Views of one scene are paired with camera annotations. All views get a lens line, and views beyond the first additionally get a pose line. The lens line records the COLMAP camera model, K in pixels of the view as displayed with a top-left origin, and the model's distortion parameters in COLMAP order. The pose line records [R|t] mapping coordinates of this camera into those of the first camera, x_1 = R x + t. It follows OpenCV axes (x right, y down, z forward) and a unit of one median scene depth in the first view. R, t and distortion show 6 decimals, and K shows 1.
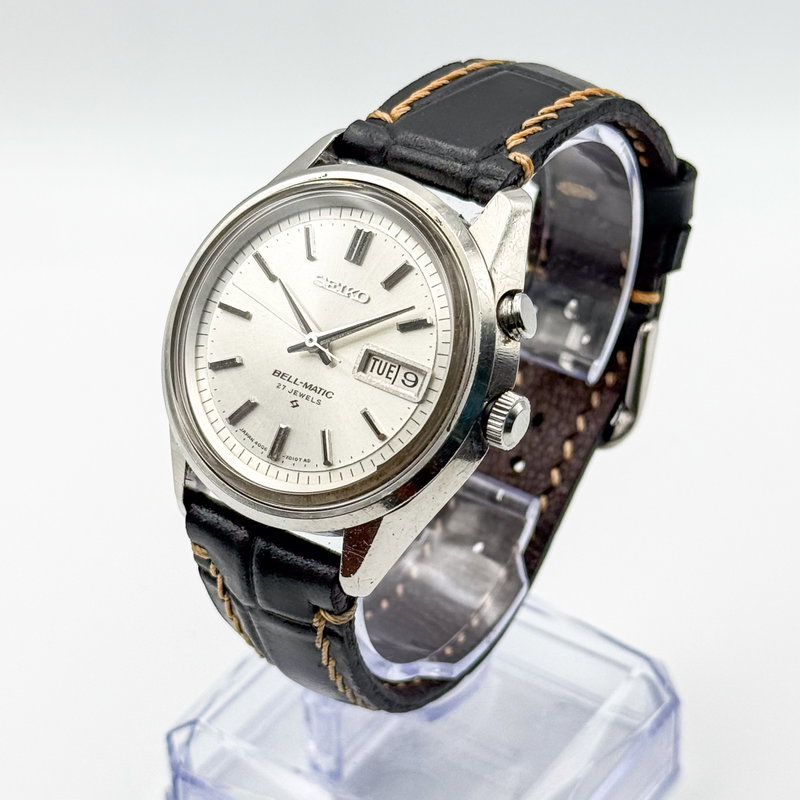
lens RADIAL K [[2331.5, 0, 400.0], [0, 2331.5, 400.0], [0, 0, 1]] dist [0.126565, 0.154242]
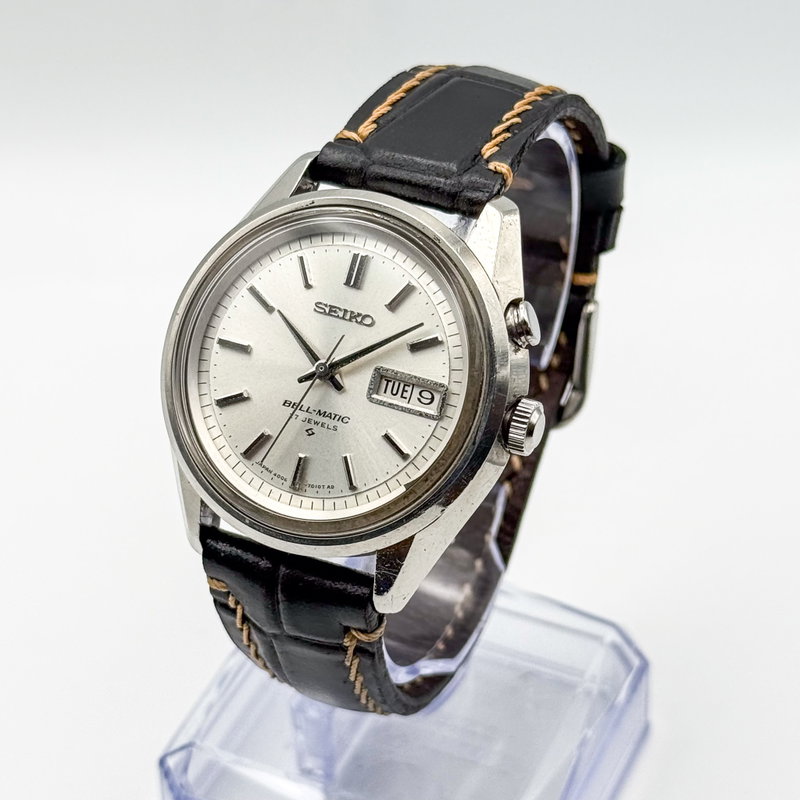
lens RADIAL K [[2331.5, 0, 400.0], [0, 2331.5, 400.0], [0, 0, 1]] dist [0.126565, 0.154242]
pose [[0.984821, -0.108824, 0.135224, -0.136917], [0.104168, 0.993712, 0.041065, -0.047886], [-0.138842, -0.026356, 0.989964, -0.005248]]
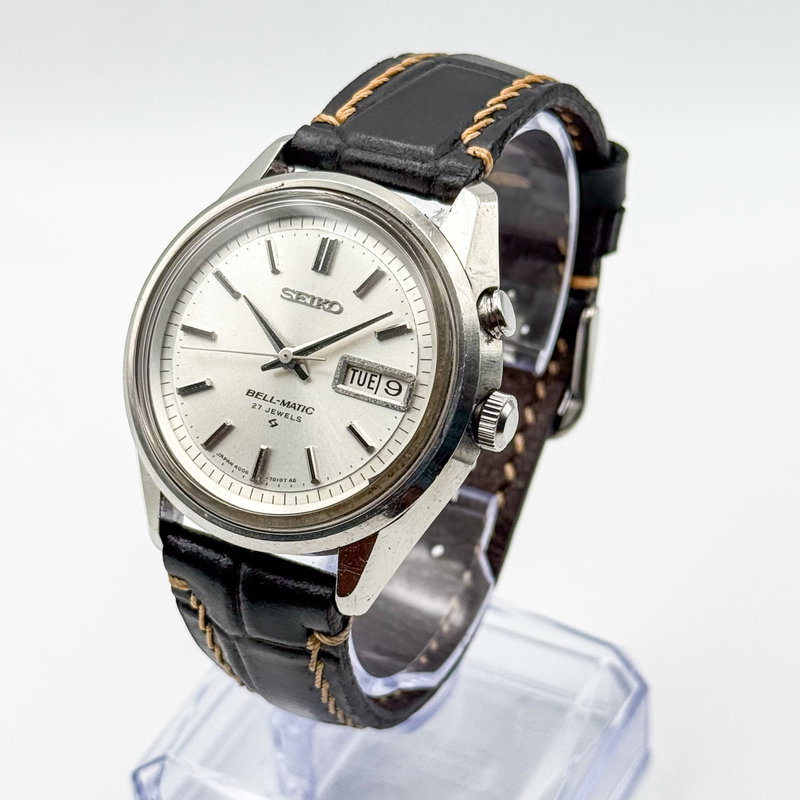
lens RADIAL K [[2331.5, 0, 400.0], [0, 2331.5, 400.0], [0, 0, 1]] dist [0.126565, 0.154242]
pose [[0.991420, -0.085986, 0.098453, -0.084347], [0.085510, 0.996296, 0.009048, -0.011733], [-0.098867, -0.000552, 0.995101, 0.031213]]
